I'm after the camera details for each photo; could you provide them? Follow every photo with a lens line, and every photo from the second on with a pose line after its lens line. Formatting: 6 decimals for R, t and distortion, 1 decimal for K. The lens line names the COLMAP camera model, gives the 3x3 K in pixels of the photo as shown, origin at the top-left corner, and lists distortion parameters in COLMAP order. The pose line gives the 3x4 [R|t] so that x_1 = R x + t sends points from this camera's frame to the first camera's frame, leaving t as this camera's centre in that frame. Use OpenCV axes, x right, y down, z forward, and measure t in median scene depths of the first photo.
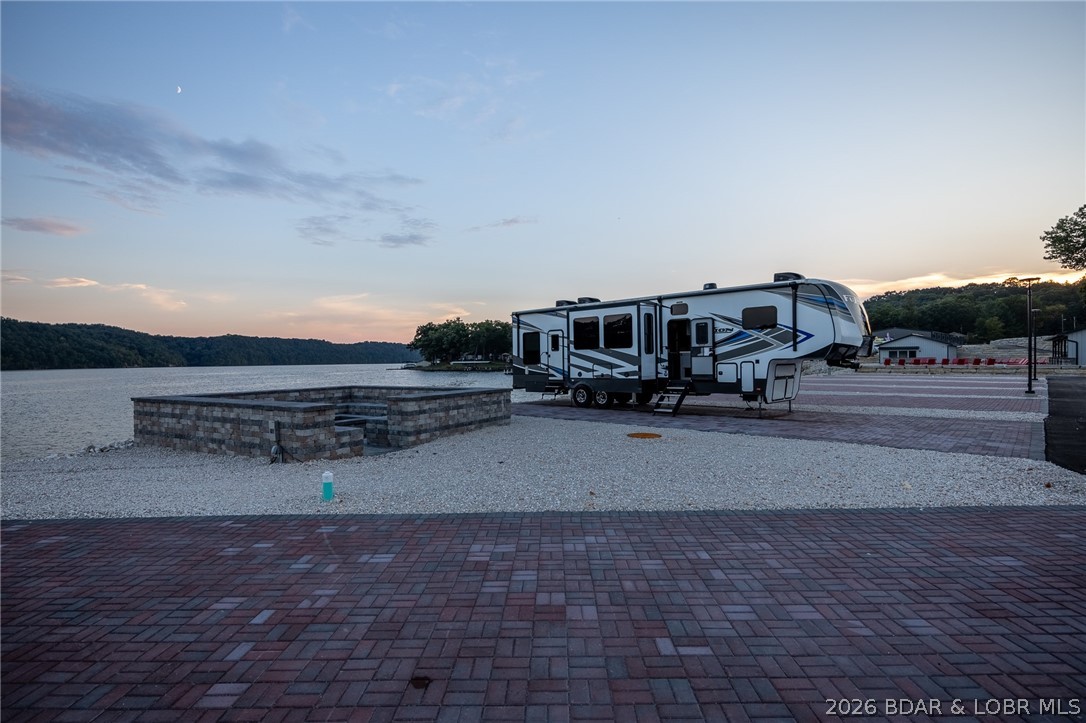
lens RADIAL K [[537.6, 0, 545.0], [0, 537.6, 359.6], [0, 0, 1]] dist [-0.013053, -0.002138]
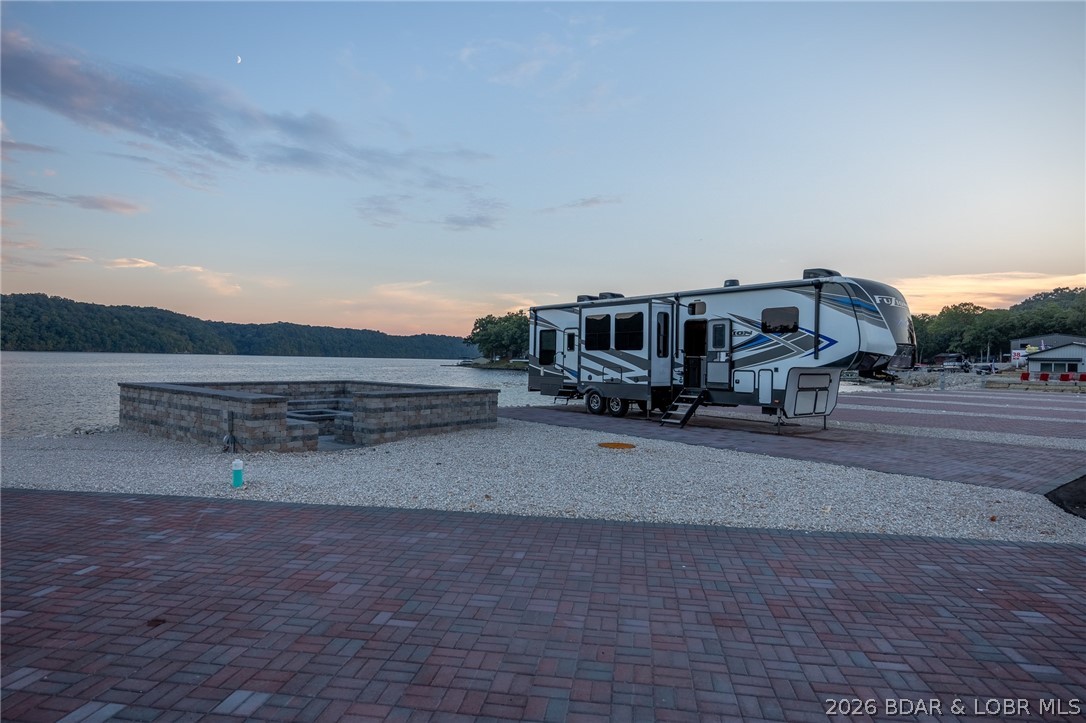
lens RADIAL K [[615.1, 0, 549.2], [0, 615.1, 355.0], [0, 0, 1]] dist [-0.014361, 0.001484]
pose [[0.991888, 0.032720, -0.122830, 0.126283], [-0.033516, 0.999428, -0.004419, -0.003289], [0.122615, 0.008500, 0.992418, -0.040991]]
